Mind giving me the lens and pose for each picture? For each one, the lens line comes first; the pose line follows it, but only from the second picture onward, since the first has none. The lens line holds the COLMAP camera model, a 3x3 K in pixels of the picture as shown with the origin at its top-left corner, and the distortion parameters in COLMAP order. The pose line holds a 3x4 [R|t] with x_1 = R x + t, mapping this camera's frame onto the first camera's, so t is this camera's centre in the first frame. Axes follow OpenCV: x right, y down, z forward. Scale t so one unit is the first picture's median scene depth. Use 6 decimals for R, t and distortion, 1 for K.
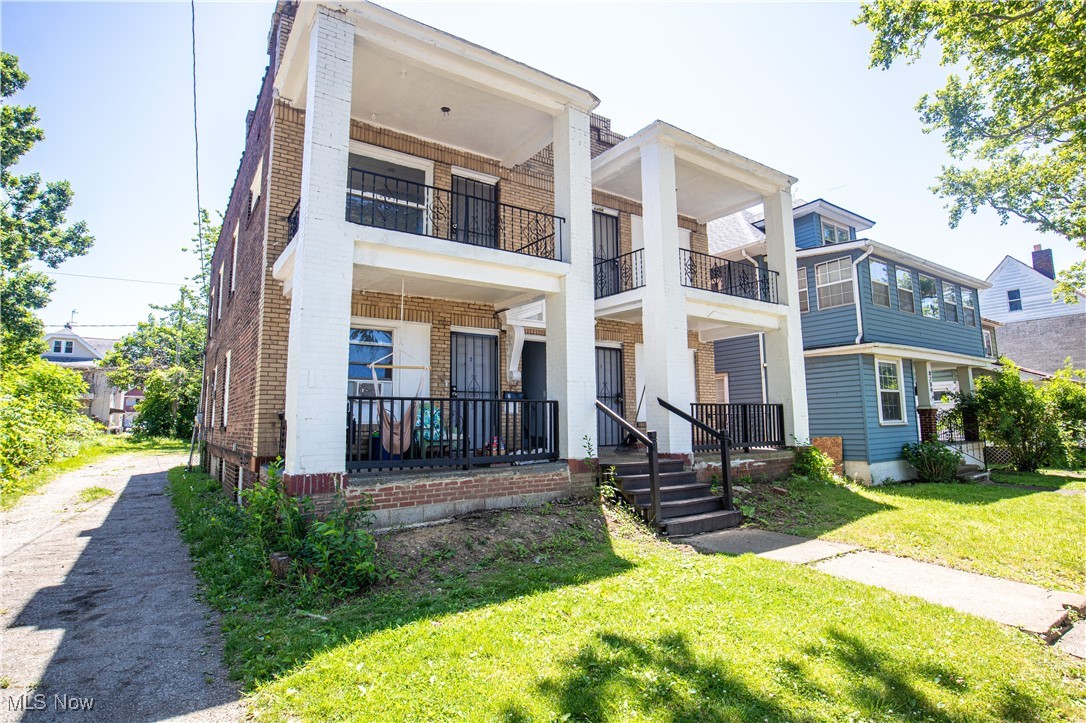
lens RADIAL K [[552.2, 0, 534.5], [0, 552.2, 355.4], [0, 0, 1]] dist [-0.034283, 0.004155]
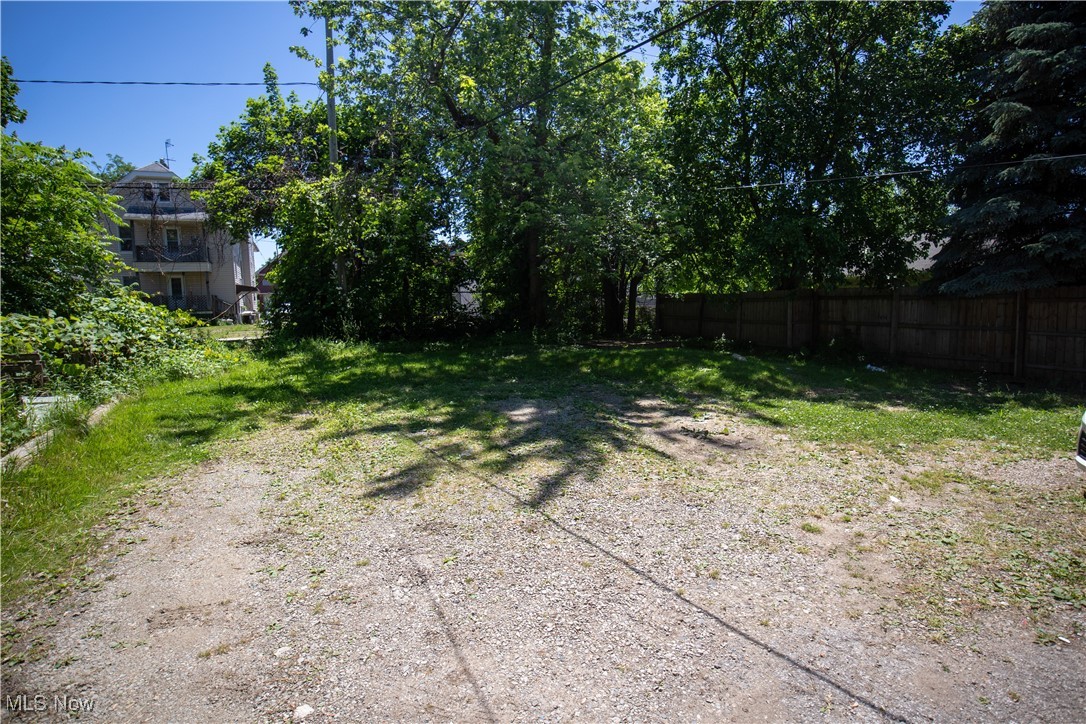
lens RADIAL K [[552.2, 0, 543.7], [0, 552.2, 357.7], [0, 0, 1]] dist [-0.034283, 0.004155]
pose [[0.983236, 0.001664, -0.182332, -0.389850], [0.040093, 0.973513, 0.225088, 0.065278], [0.177877, -0.228624, 0.957126, 0.542285]]
